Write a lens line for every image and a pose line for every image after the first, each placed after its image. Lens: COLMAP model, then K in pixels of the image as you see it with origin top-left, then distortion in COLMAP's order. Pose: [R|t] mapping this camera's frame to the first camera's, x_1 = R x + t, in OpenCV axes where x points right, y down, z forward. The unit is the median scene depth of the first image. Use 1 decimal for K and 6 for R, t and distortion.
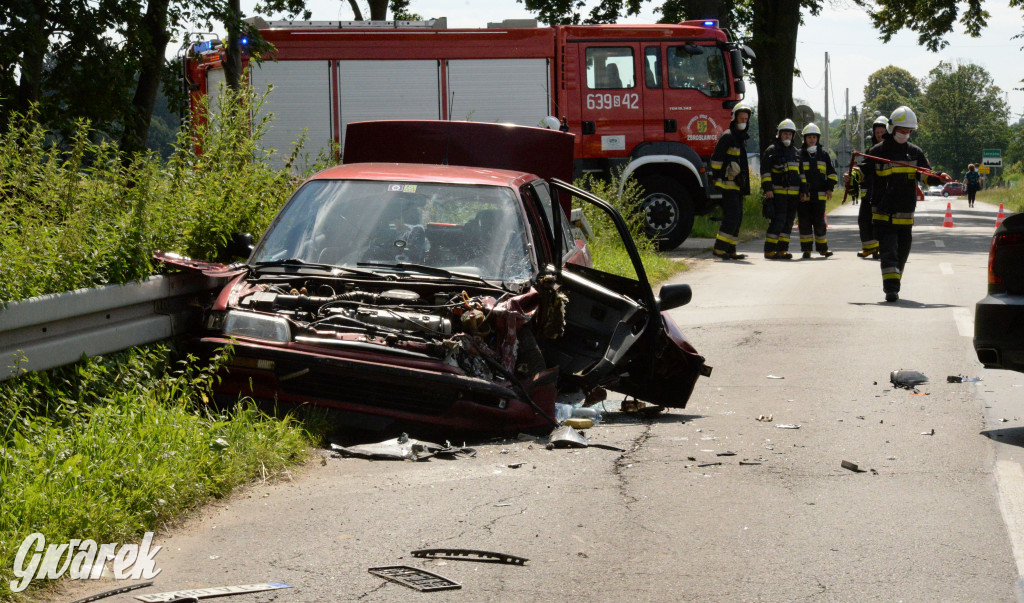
lens RADIAL K [[2746.2, 0, 512.0], [0, 2746.2, 301.5], [0, 0, 1]] dist [0.073804, 0.398603]
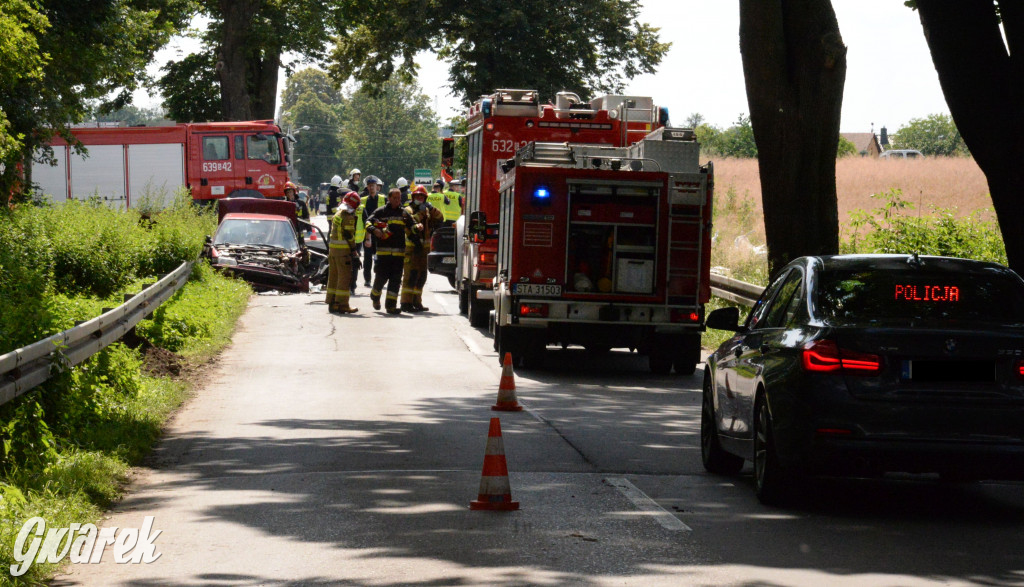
lens RADIAL K [[3170.9, 0, 512.0], [0, 3170.9, 293.5], [0, 0, 1]] dist [-0.073801, -0.515331]
pose [[0.979860, -0.007822, 0.199533, -0.507308], [0.010333, 0.999880, -0.011549, 0.093847], [-0.199419, 0.013378, 0.979823, -2.840616]]
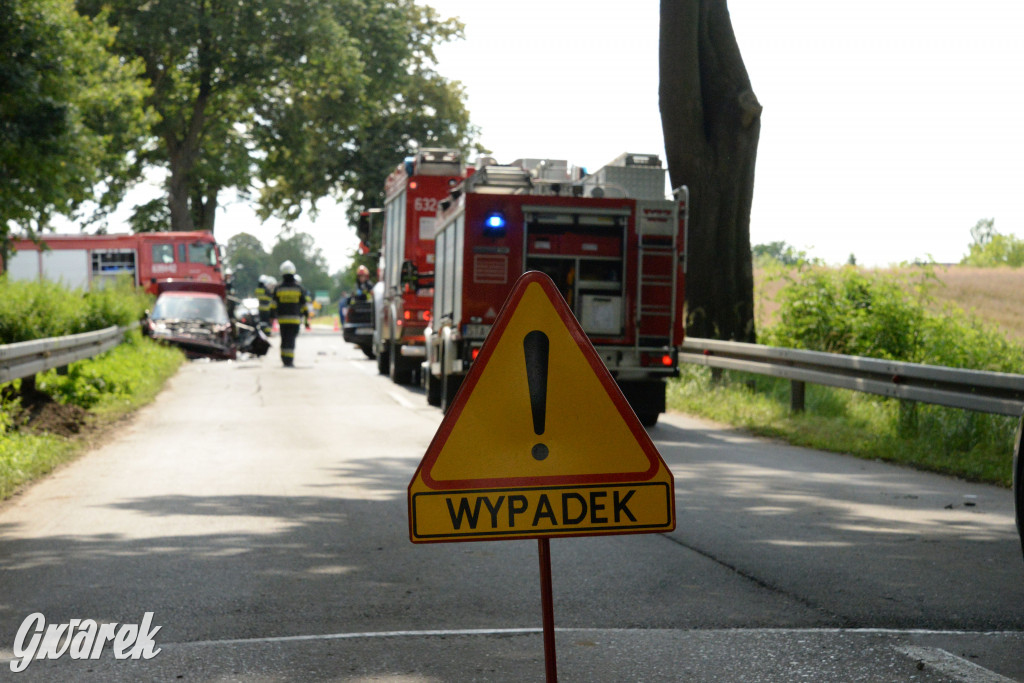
lens RADIAL K [[2084.1, 0, 547.8], [0, 2084.1, 365.1], [0, 0, 1]] dist [-0.035629, 0.243376]
pose [[0.960364, -0.015302, 0.278329, -0.365938], [0.021047, 0.999622, -0.017665, 0.110773], [-0.277953, 0.022823, 0.960323, -1.873556]]
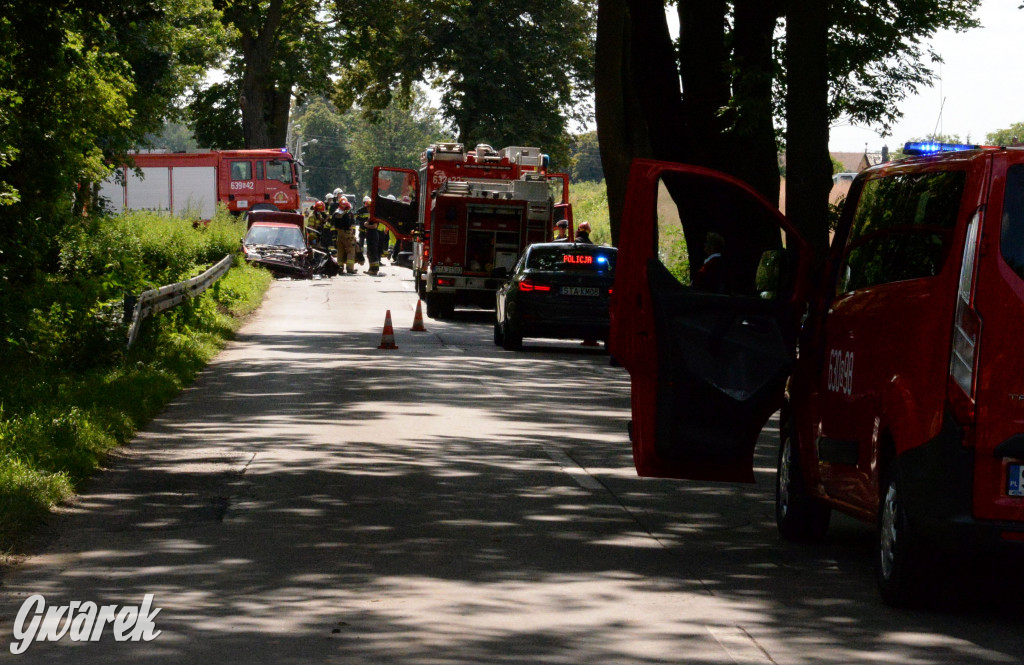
lens RADIAL K [[3250.8, 0, 512.0], [0, 3250.8, 332.5], [0, 0, 1]] dist [-0.080471, -0.354571]
pose [[0.980622, 0.003209, 0.195882, -0.728225], [-0.002405, 0.999988, -0.004344, 0.158474], [-0.195893, 0.003788, 0.980618, -4.487397]]
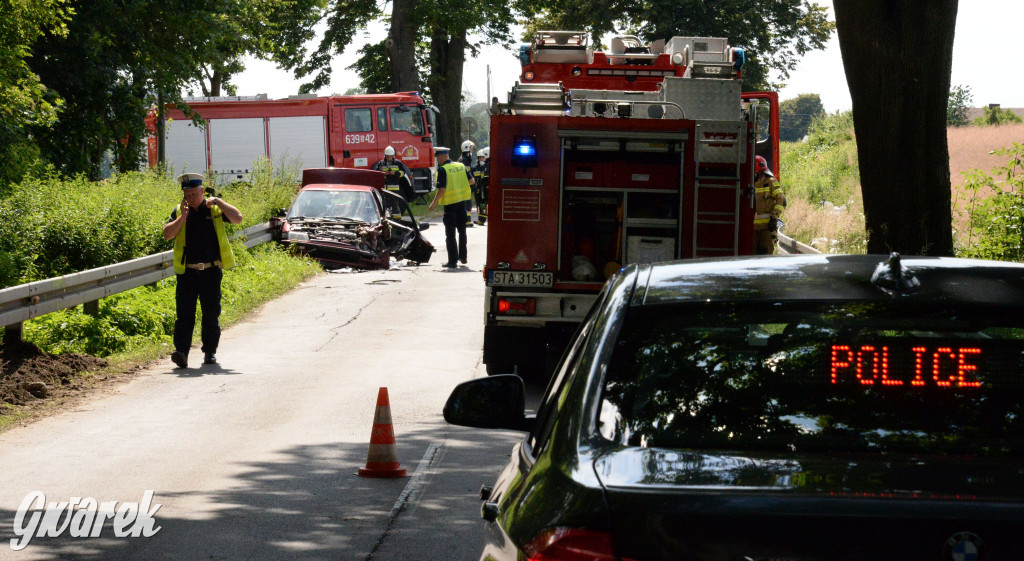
lens RADIAL K [[2703.6, 0, 511.8], [0, 2703.6, 254.0], [0, 0, 1]] dist [0.001941, -0.144513]
pose [[0.992695, -0.017859, 0.119318, -0.207508], [0.019488, 0.999732, -0.012501, 0.069282], [-0.119062, 0.014735, 0.992777, -2.041857]]
